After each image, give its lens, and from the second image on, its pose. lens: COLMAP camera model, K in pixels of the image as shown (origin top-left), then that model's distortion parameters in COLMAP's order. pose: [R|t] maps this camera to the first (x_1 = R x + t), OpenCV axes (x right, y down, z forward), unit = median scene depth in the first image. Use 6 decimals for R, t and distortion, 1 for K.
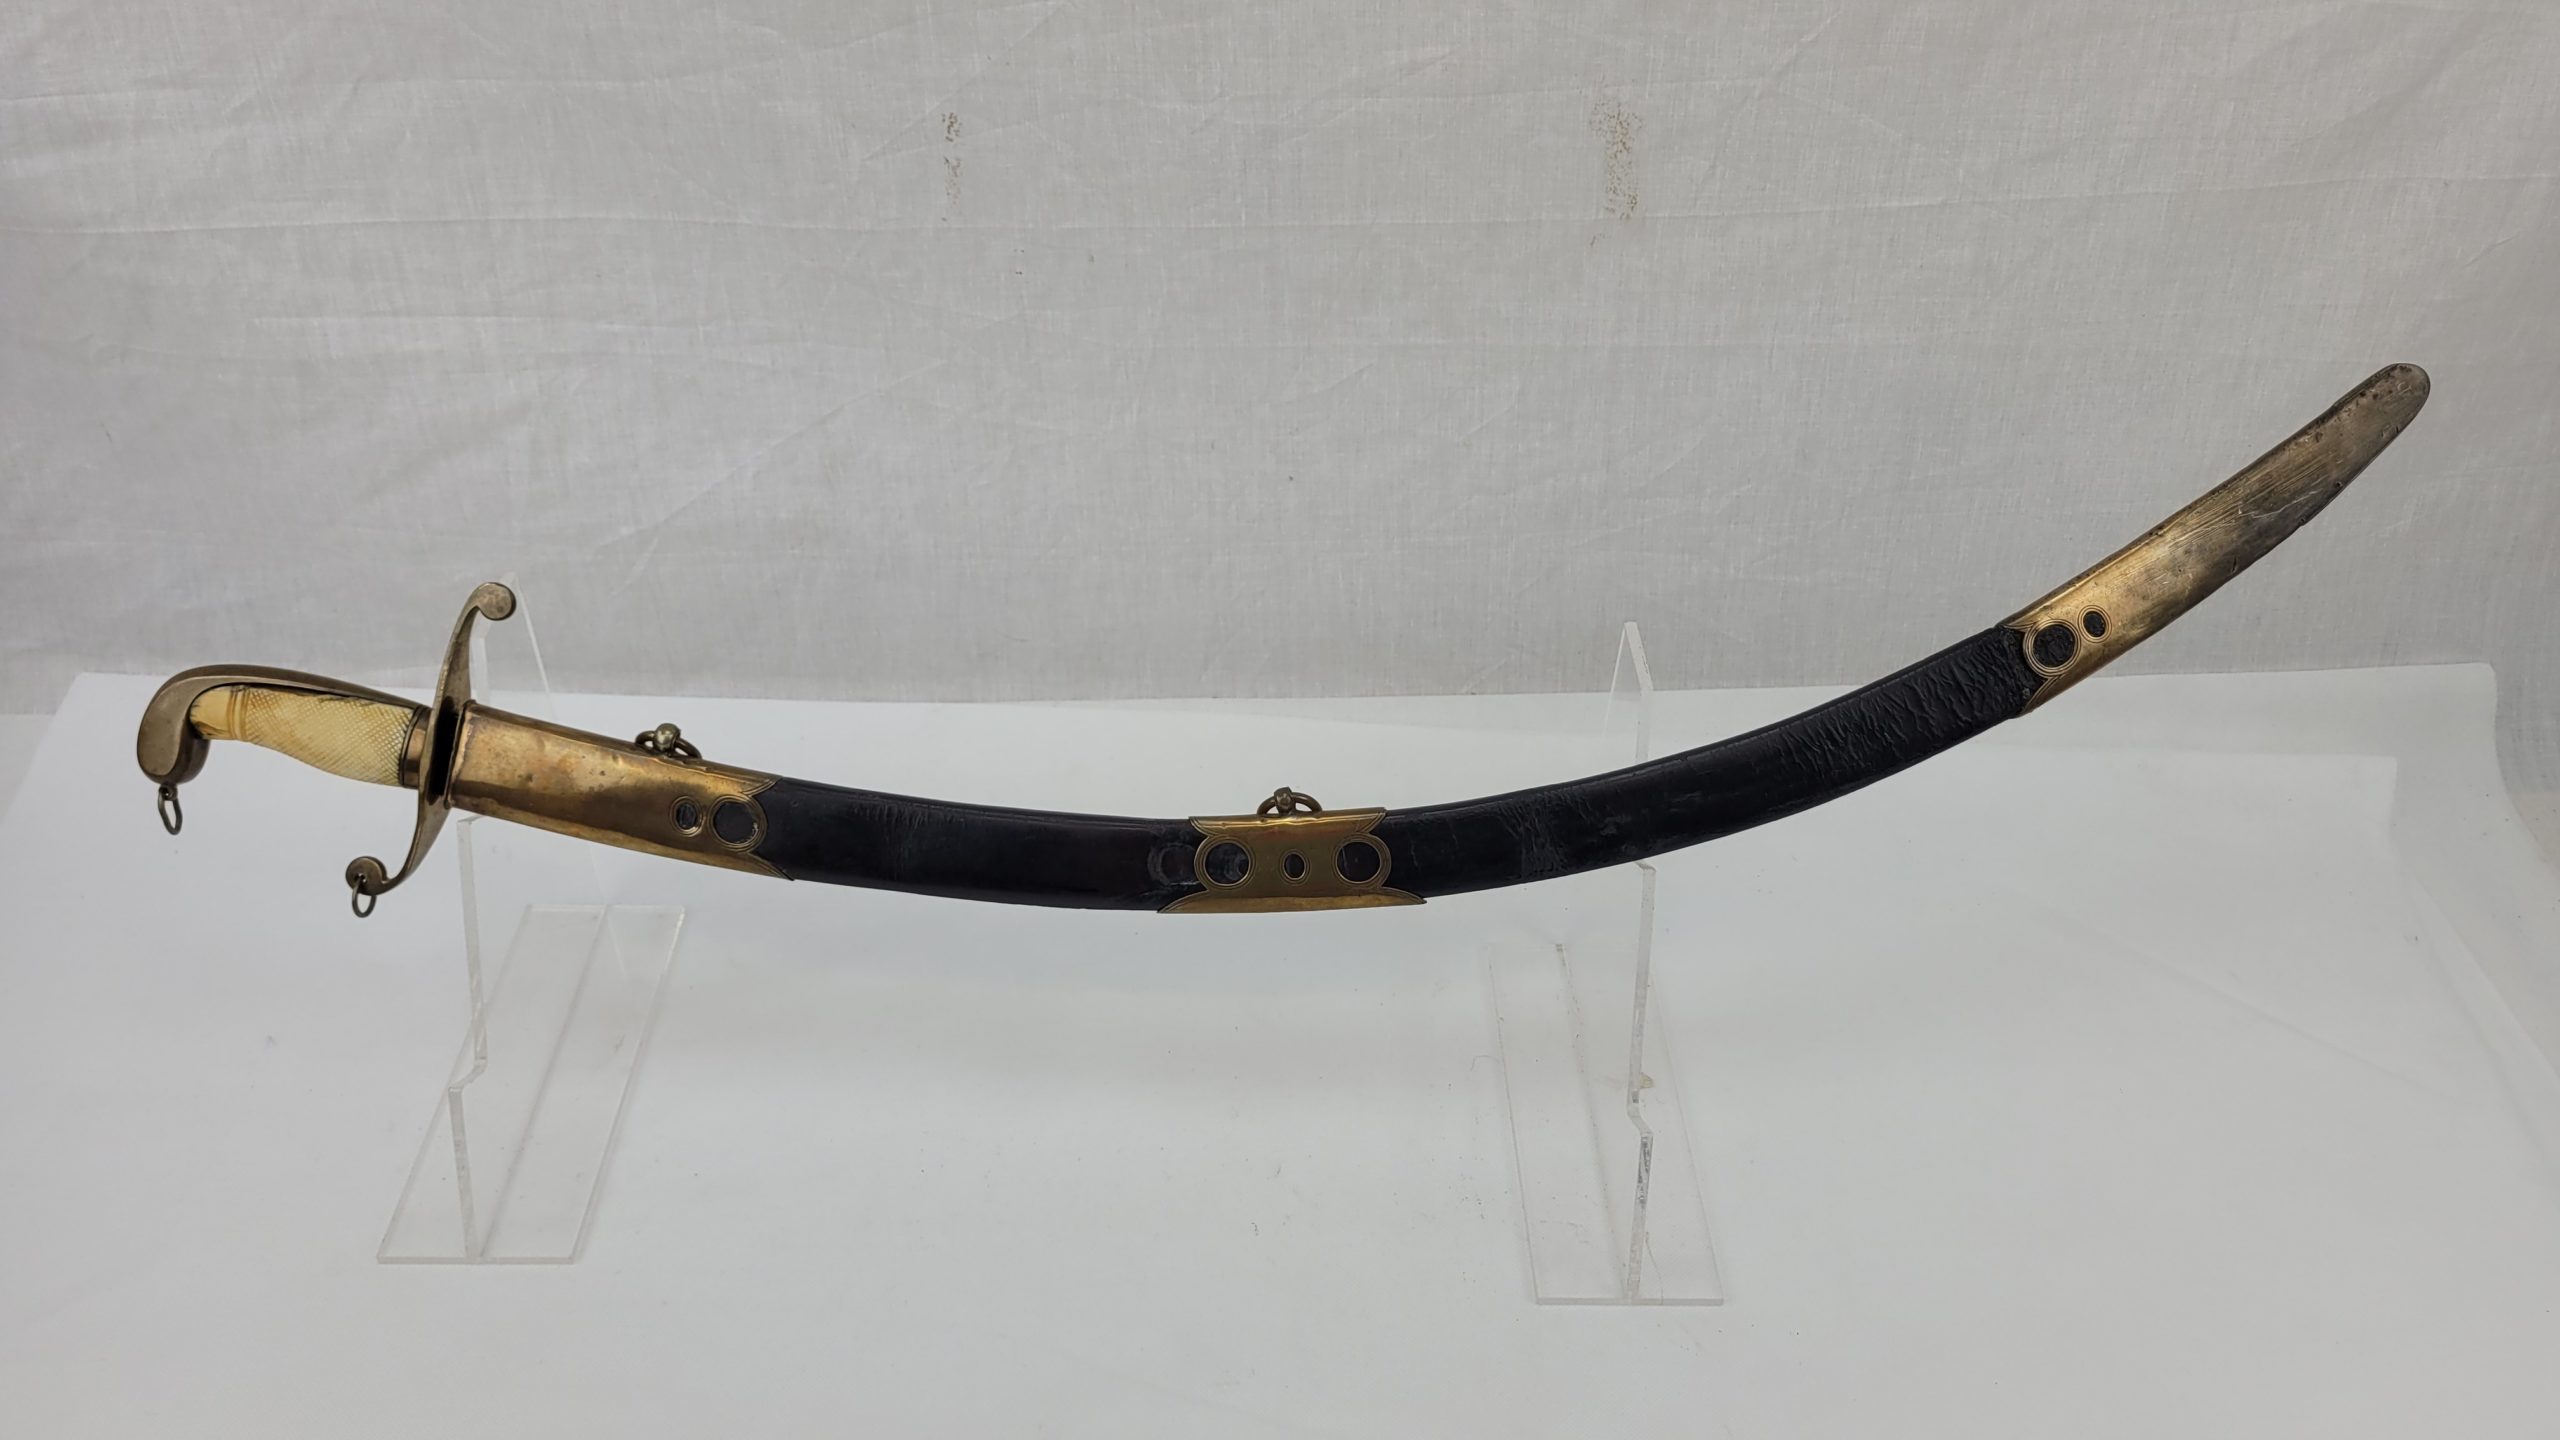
lens RADIAL K [[1892.4, 0, 1280.0], [0, 1892.4, 720.0], [0, 0, 1]] dist [0.045759, -0.043423]
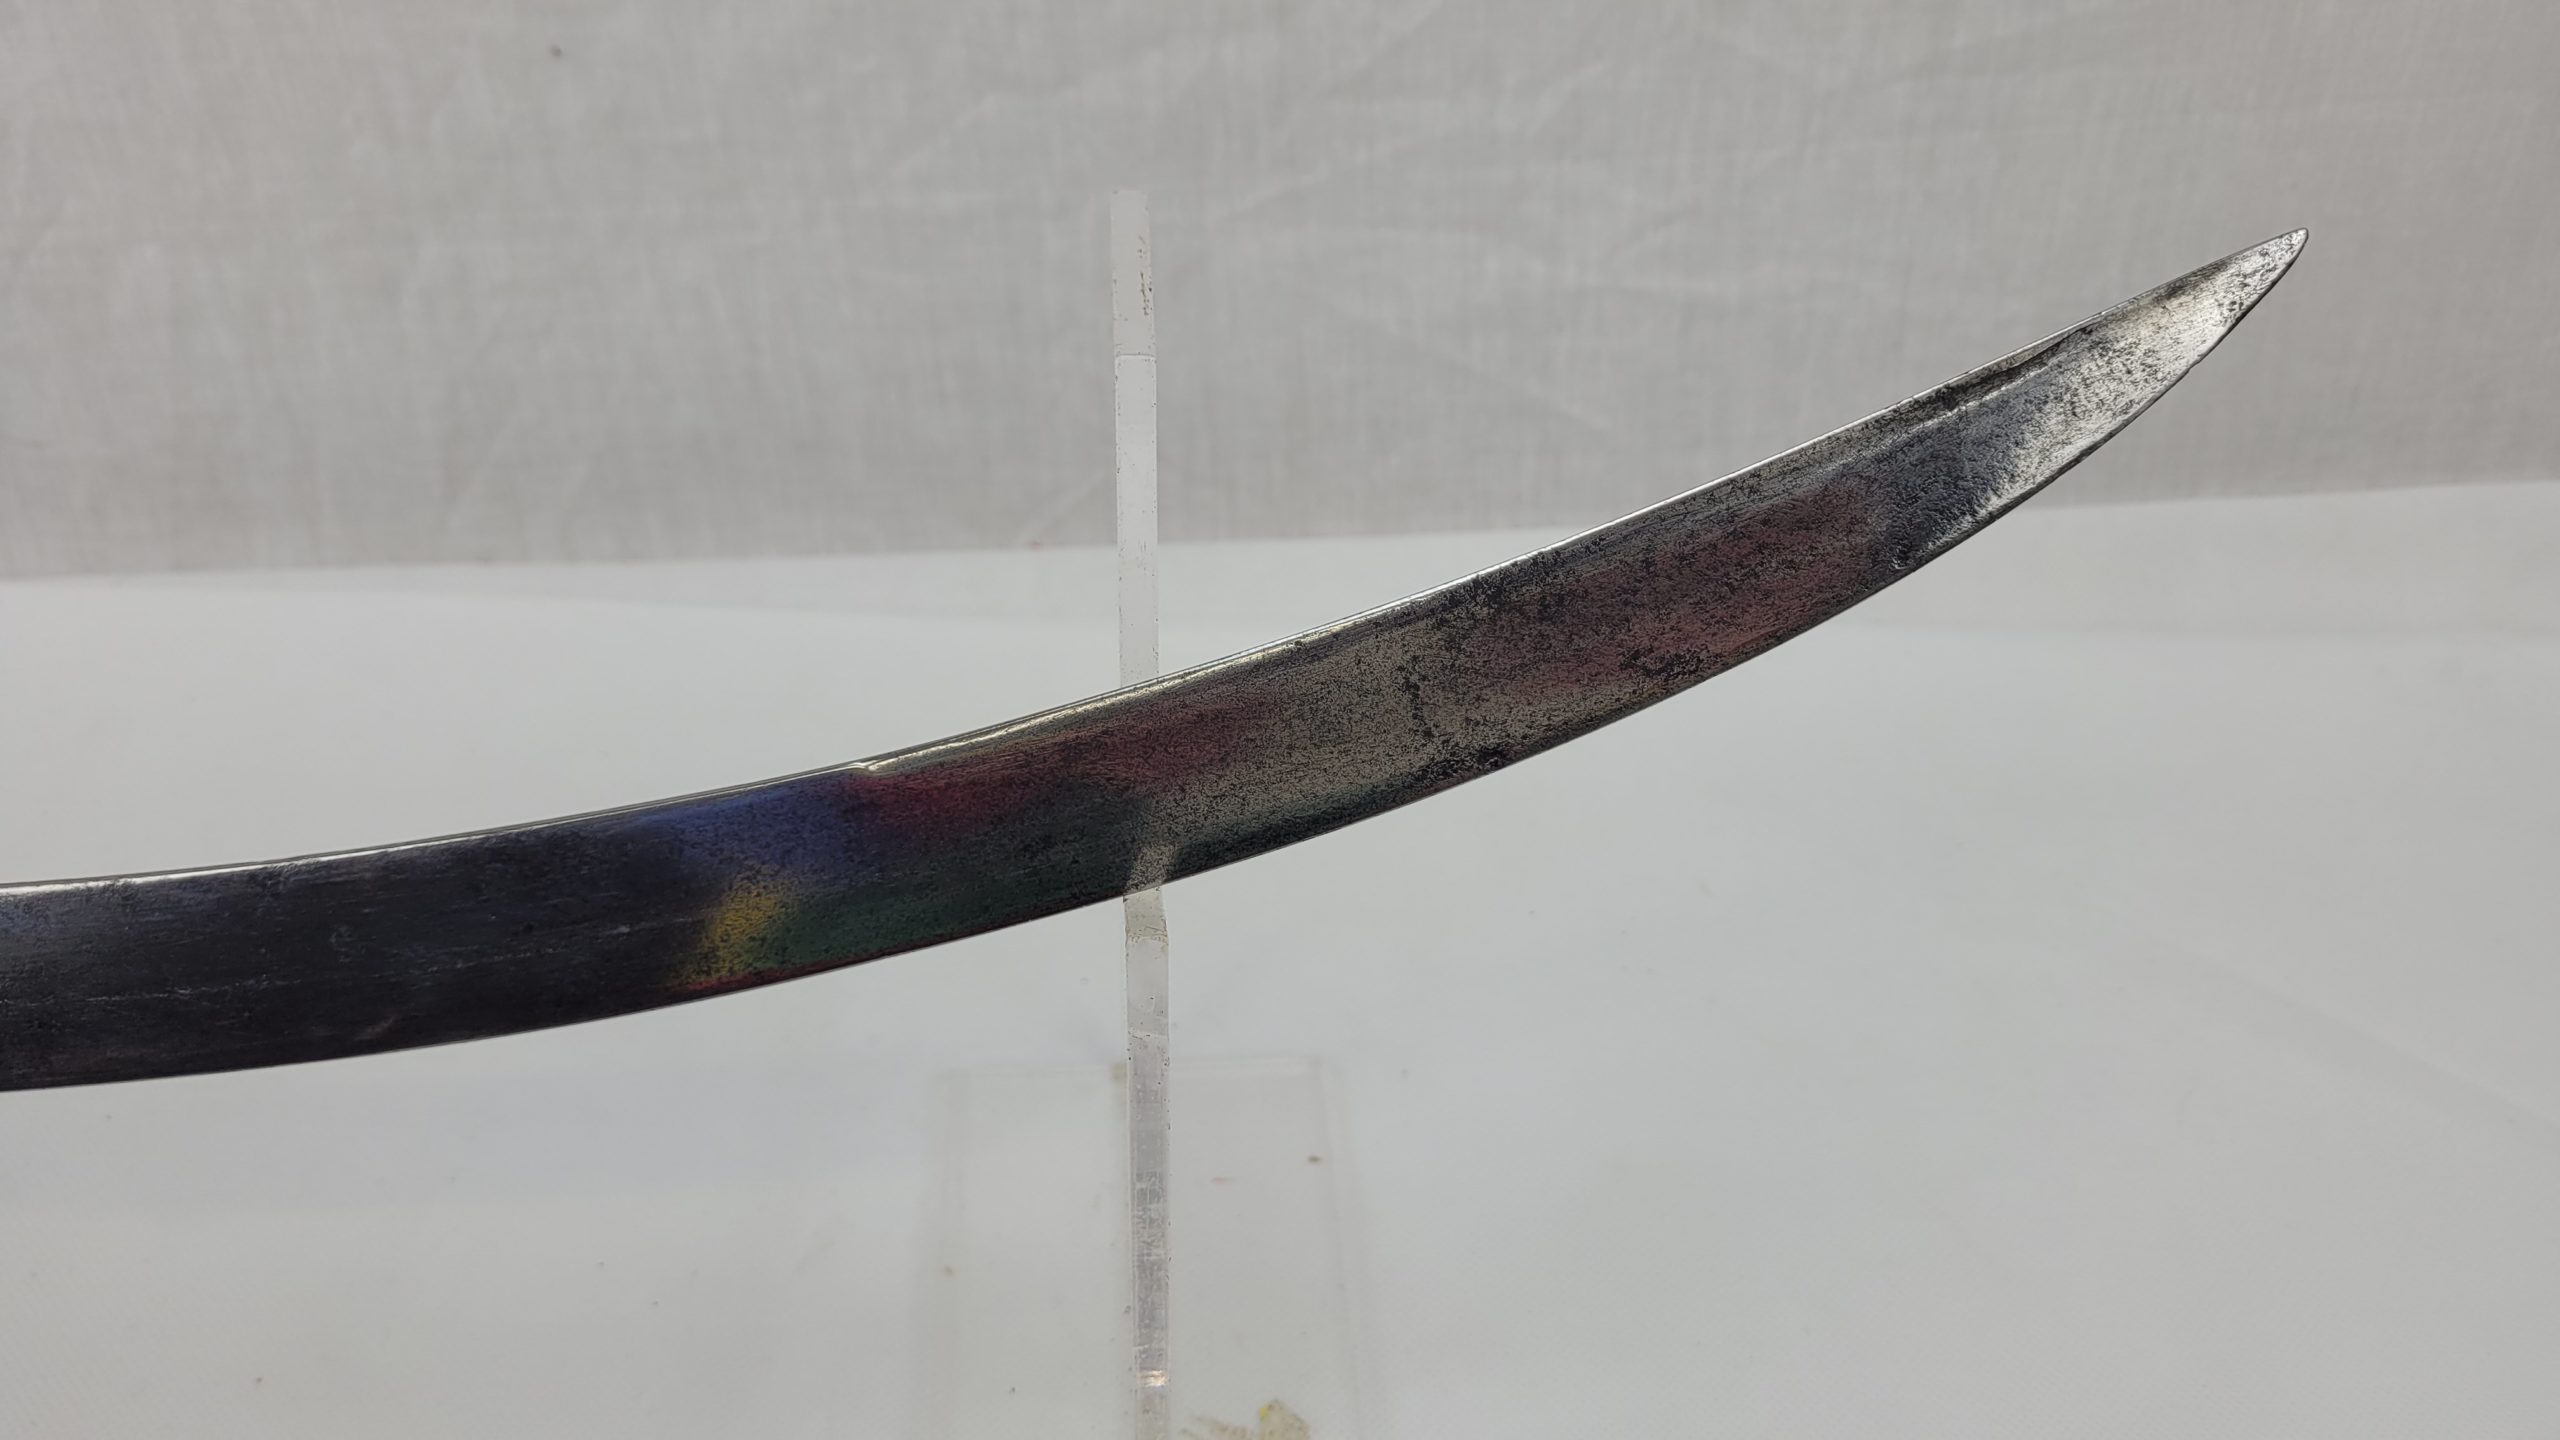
lens RADIAL K [[1907.1, 0, 1280.0], [0, 1907.1, 720.0], [0, 0, 1]] dist [0.008939, -0.010062]
pose [[0.999827, -0.018008, 0.004624, 0.173037], [0.017843, 0.999278, 0.033533, 0.015947], [-0.005225, -0.033445, 0.999427, 0.563489]]
